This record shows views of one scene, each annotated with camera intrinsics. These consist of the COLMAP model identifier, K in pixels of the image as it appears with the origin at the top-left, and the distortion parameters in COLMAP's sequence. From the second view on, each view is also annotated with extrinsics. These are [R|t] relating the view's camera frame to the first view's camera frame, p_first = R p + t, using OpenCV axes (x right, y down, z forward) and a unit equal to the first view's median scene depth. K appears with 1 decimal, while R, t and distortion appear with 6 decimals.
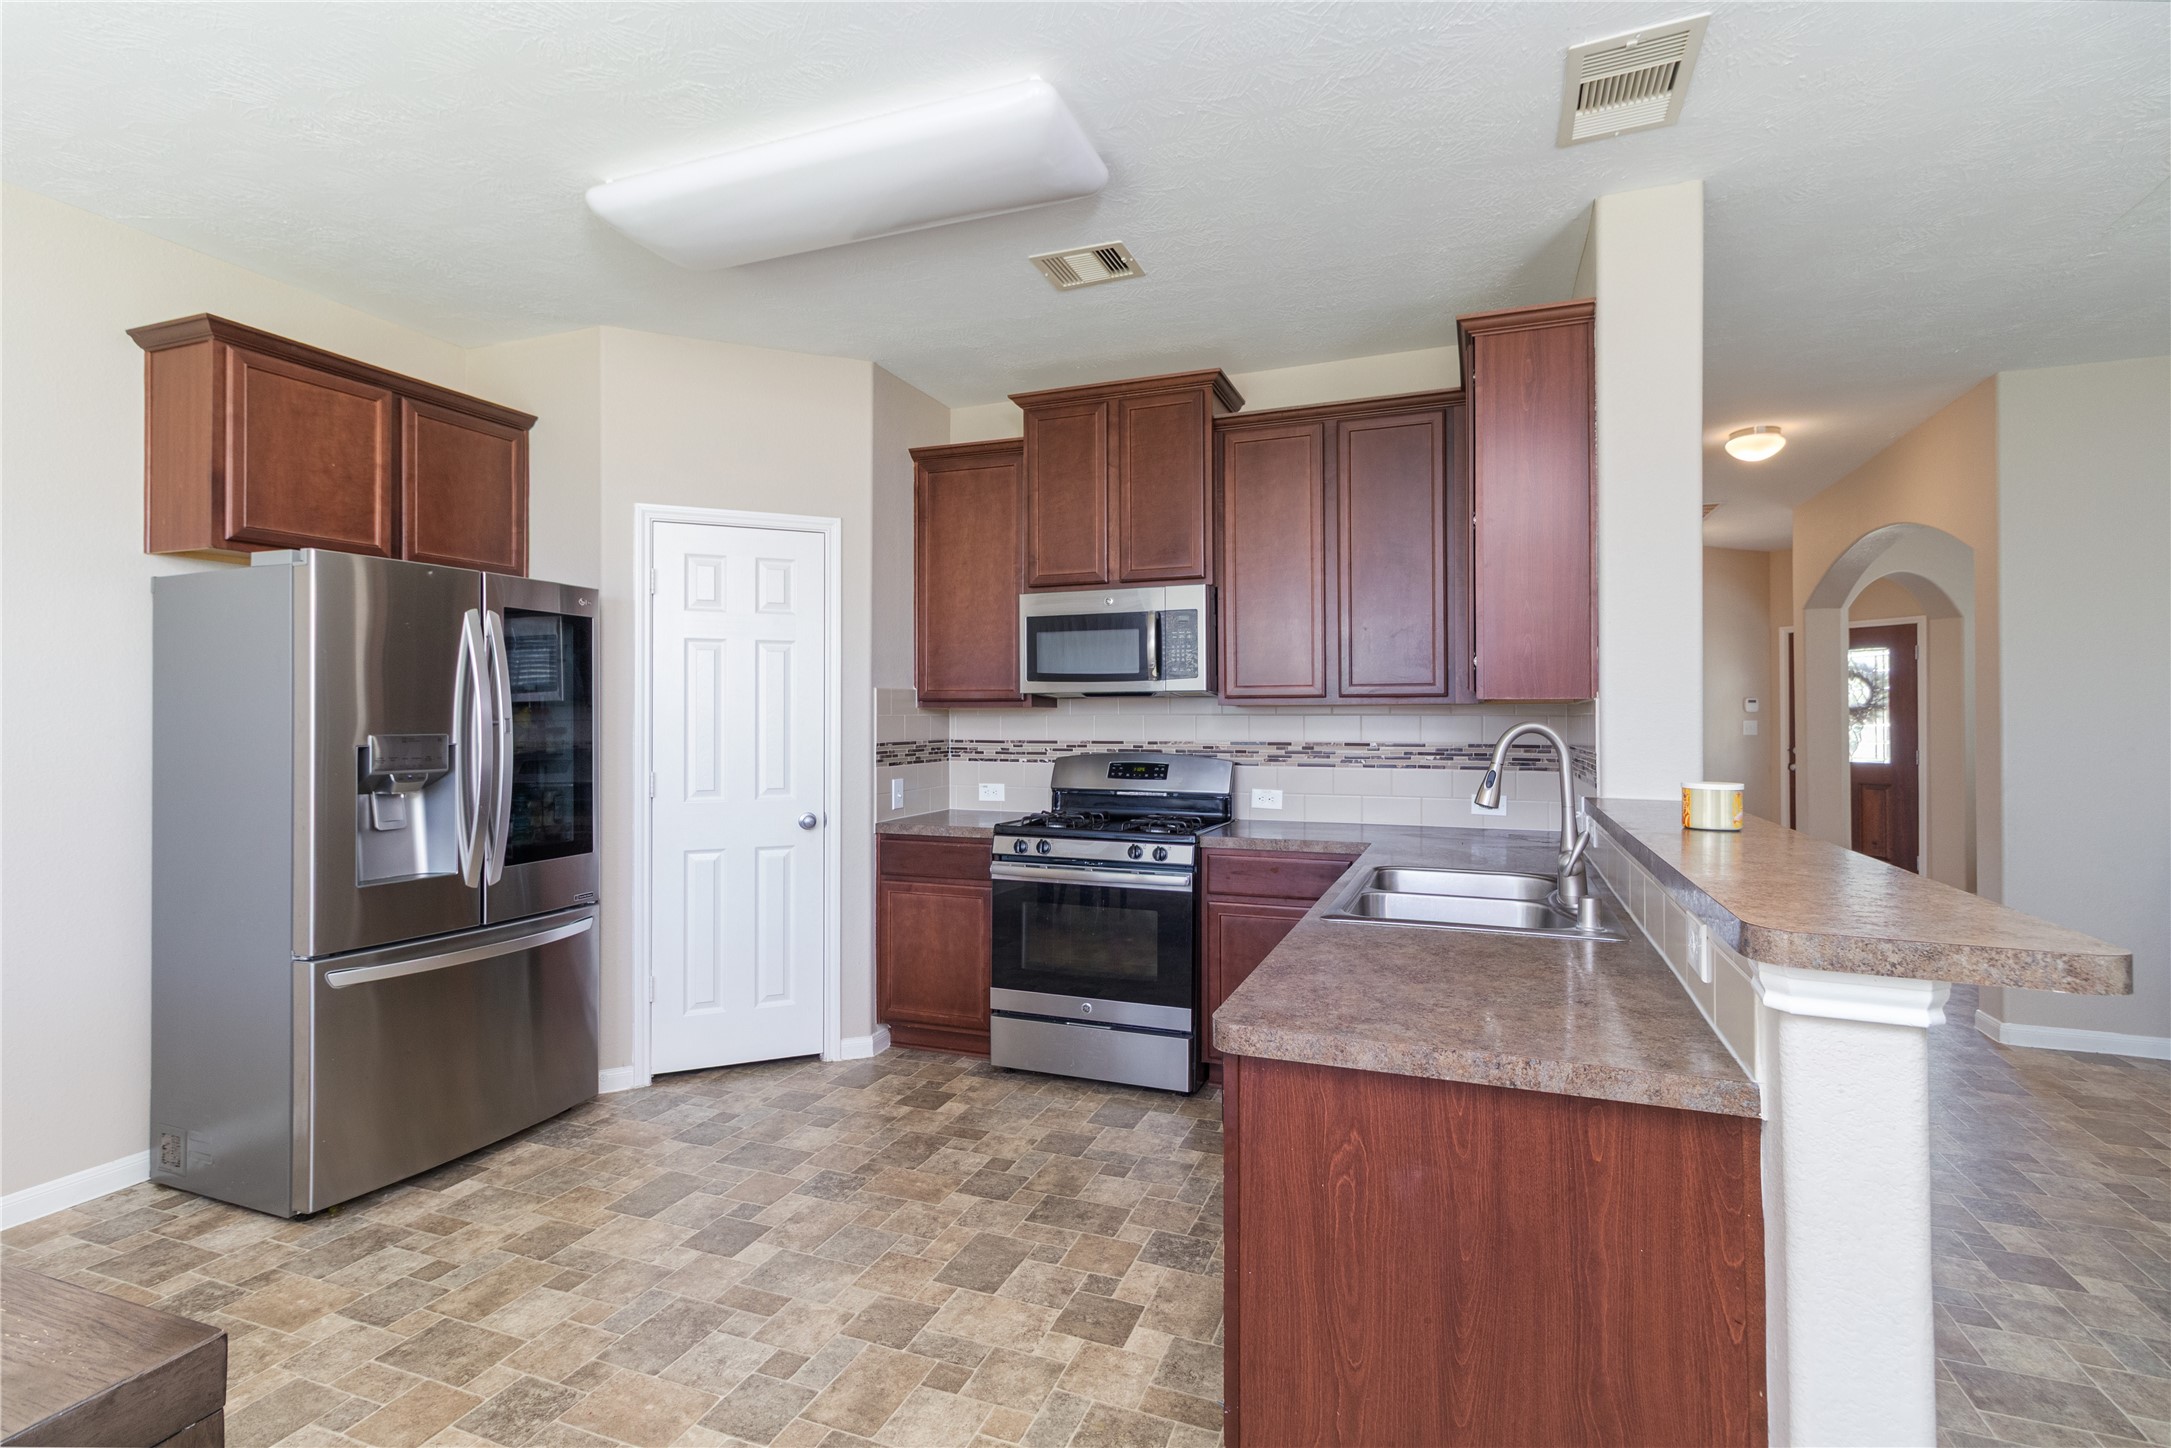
lens RADIAL K [[1001.8, 0, 1123.4], [0, 1001.8, 713.9], [0, 0, 1]] dist [0.002591, -0.000816]
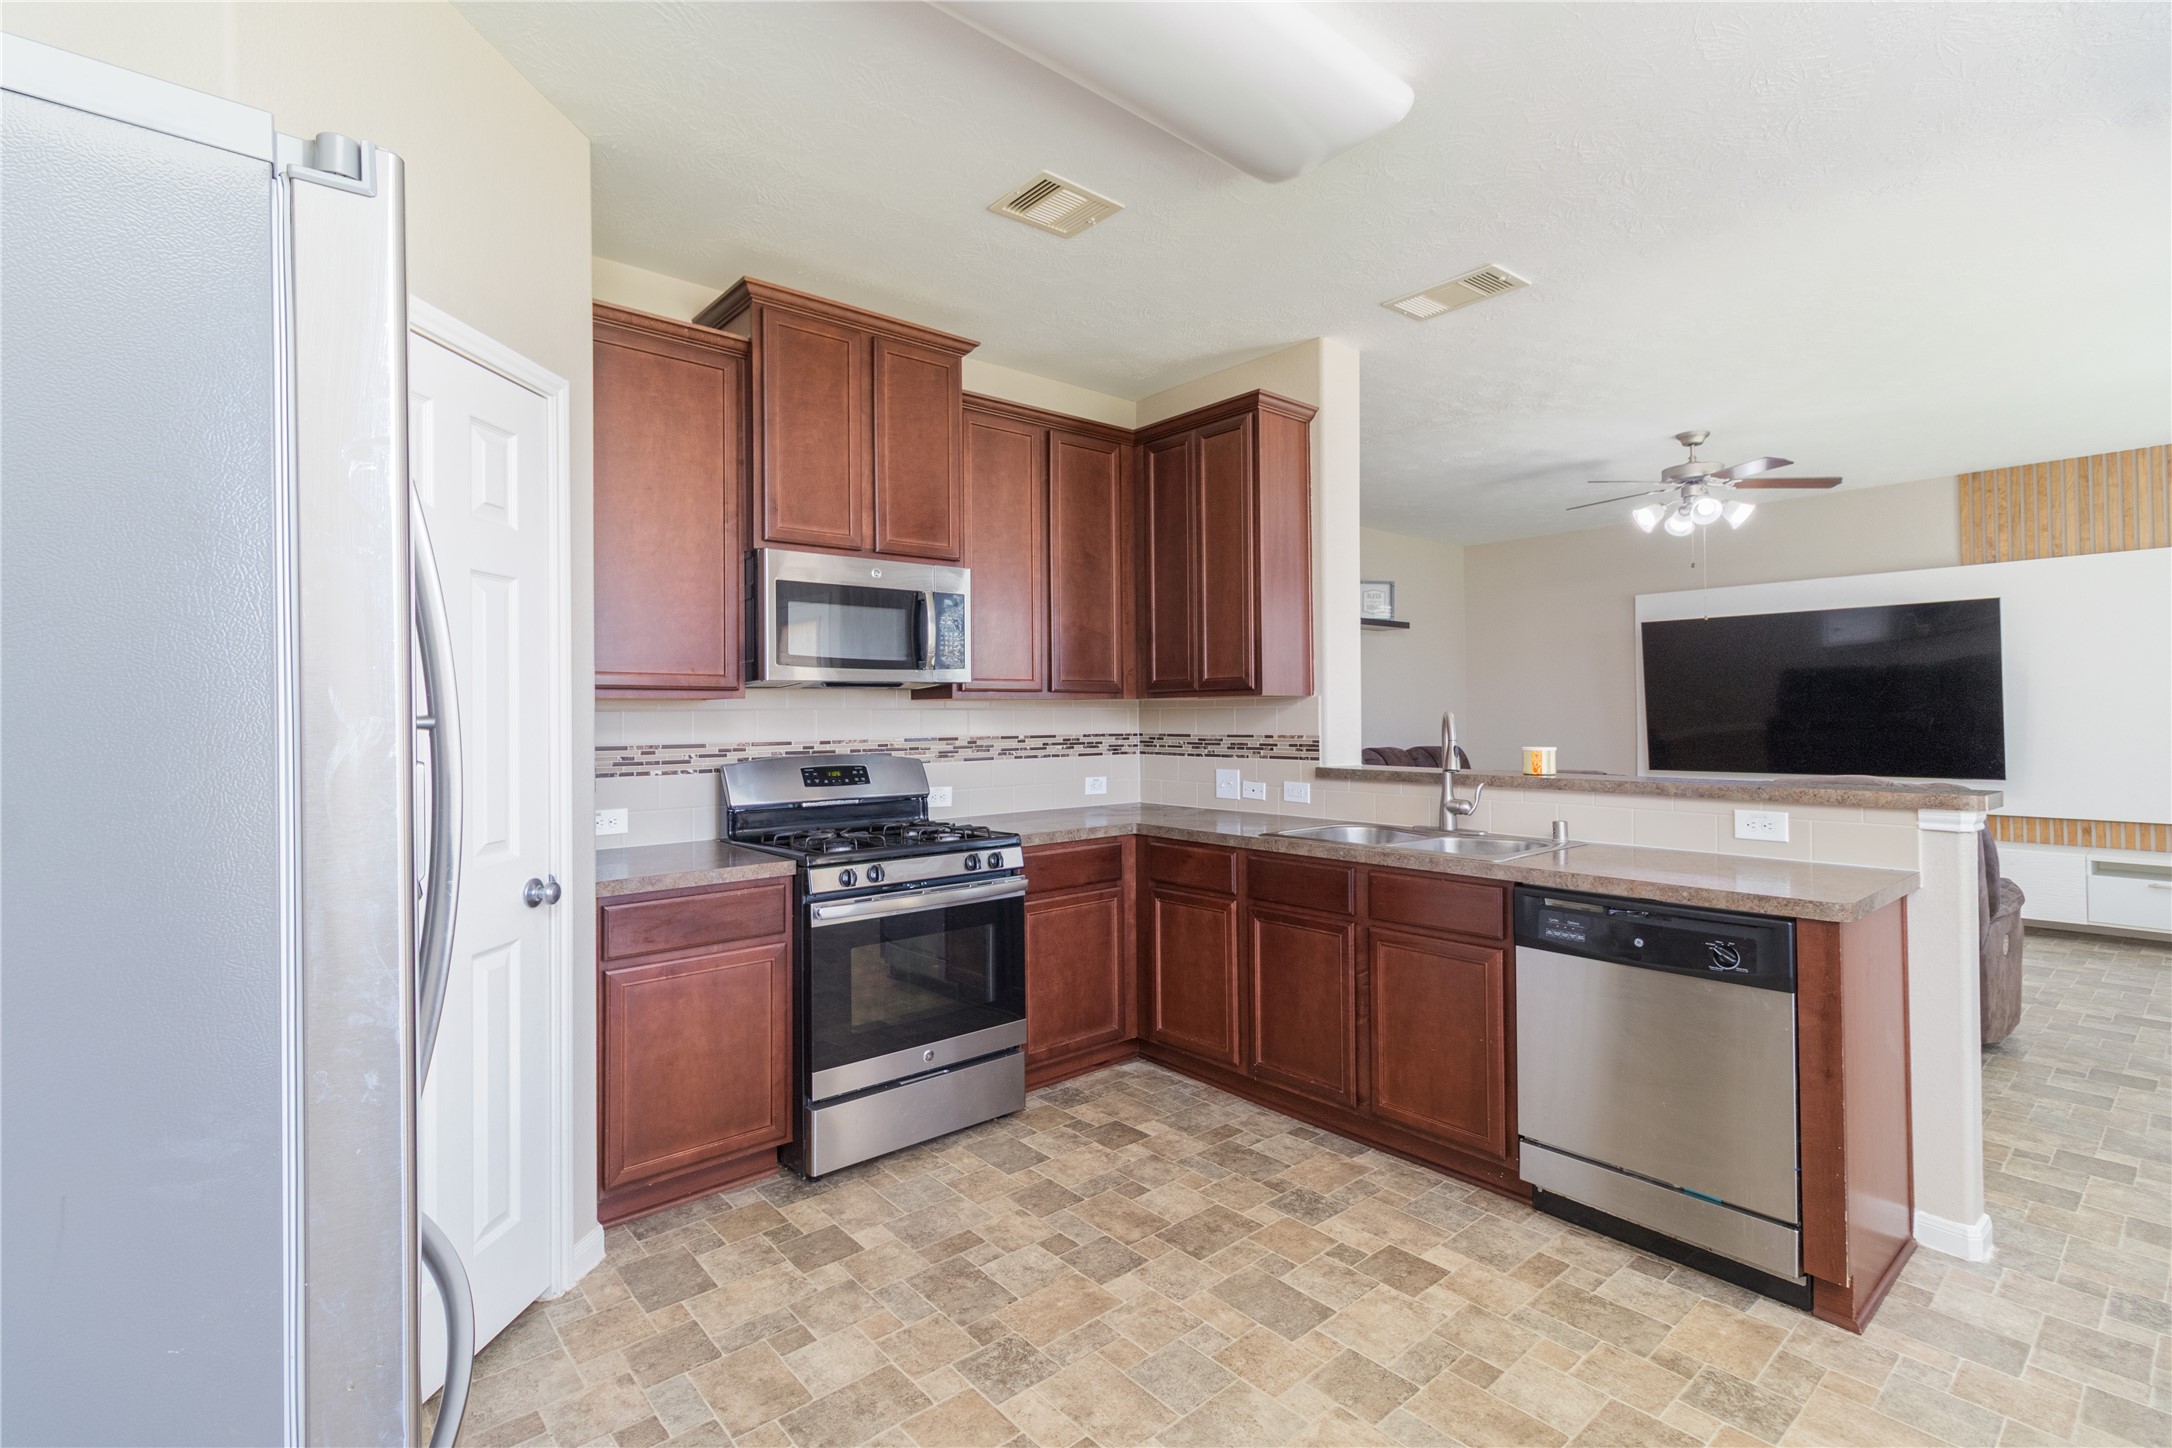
lens RADIAL K [[1002.2, 0, 1009.4], [0, 1002.2, 711.9], [0, 0, 1]] dist [0.002591, -0.000816]
pose [[0.509838, -0.002428, 0.860267, -0.668757], [0.004189, 0.999991, 0.000339, 0.003794], [-0.860260, 0.003431, 0.509844, 0.470286]]
